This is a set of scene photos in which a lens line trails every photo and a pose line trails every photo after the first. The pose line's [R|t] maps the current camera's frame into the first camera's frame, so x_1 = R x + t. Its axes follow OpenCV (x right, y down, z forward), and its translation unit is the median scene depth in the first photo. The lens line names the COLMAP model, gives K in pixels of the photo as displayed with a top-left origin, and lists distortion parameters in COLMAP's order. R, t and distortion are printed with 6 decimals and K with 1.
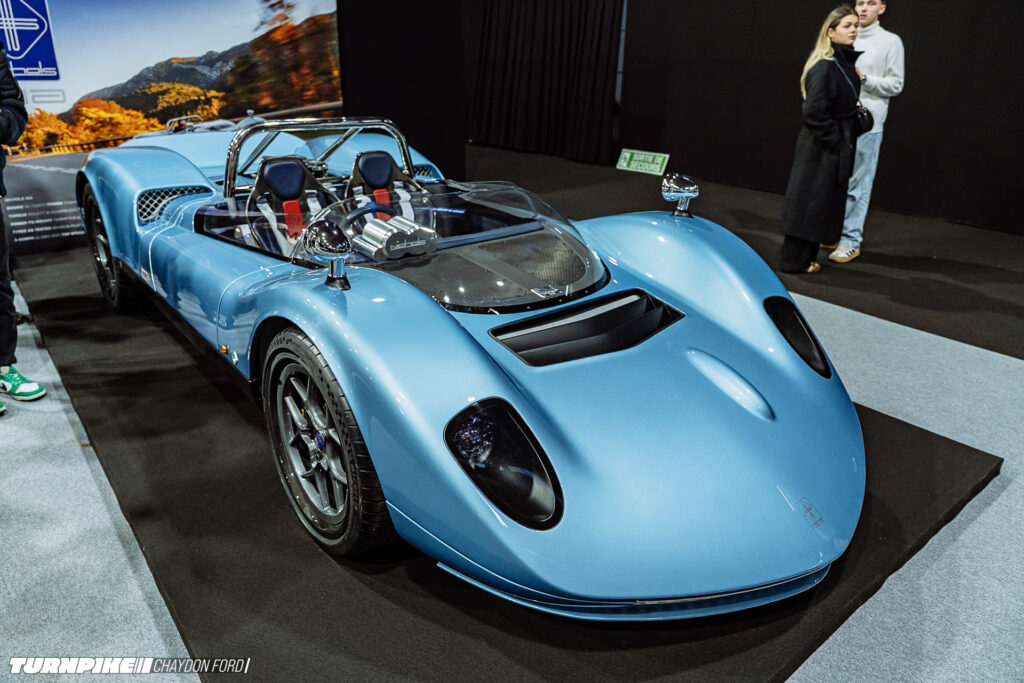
lens RADIAL K [[718.6, 0, 512.8], [0, 718.6, 340.5], [0, 0, 1]] dist [-0.001293, -0.003945]
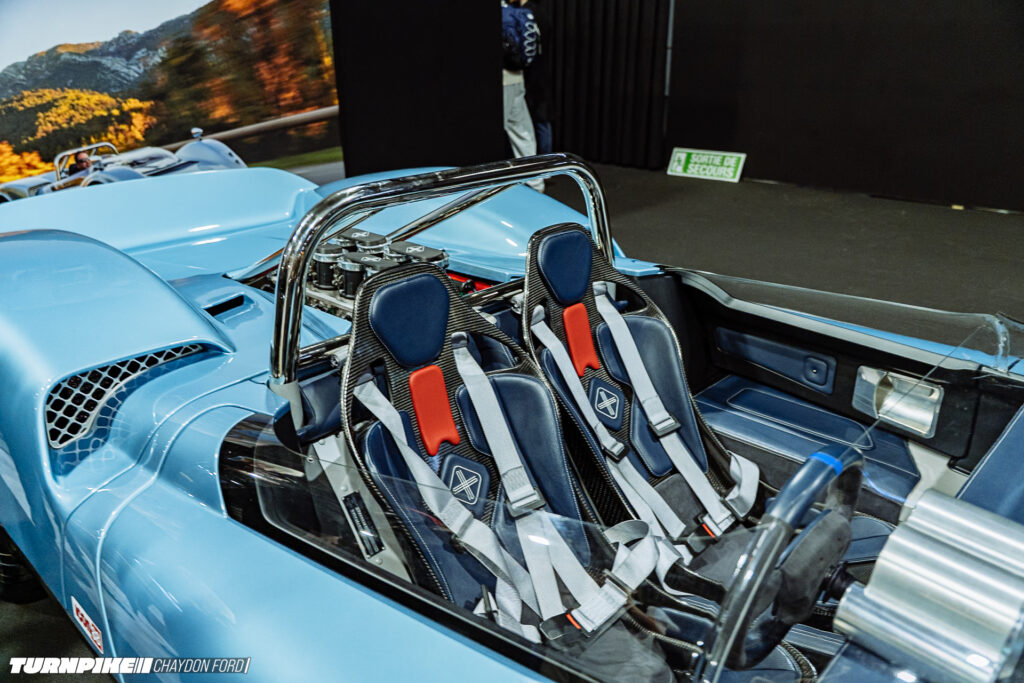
lens RADIAL K [[800.1, 0, 511.3], [0, 800.1, 340.3], [0, 0, 1]] dist [-0.003896, 0.001957]
pose [[0.993140, -0.069154, 0.094287, -0.186091], [0.070162, 0.997508, -0.007409, -0.125849], [-0.093540, 0.013974, 0.995517, 0.327331]]
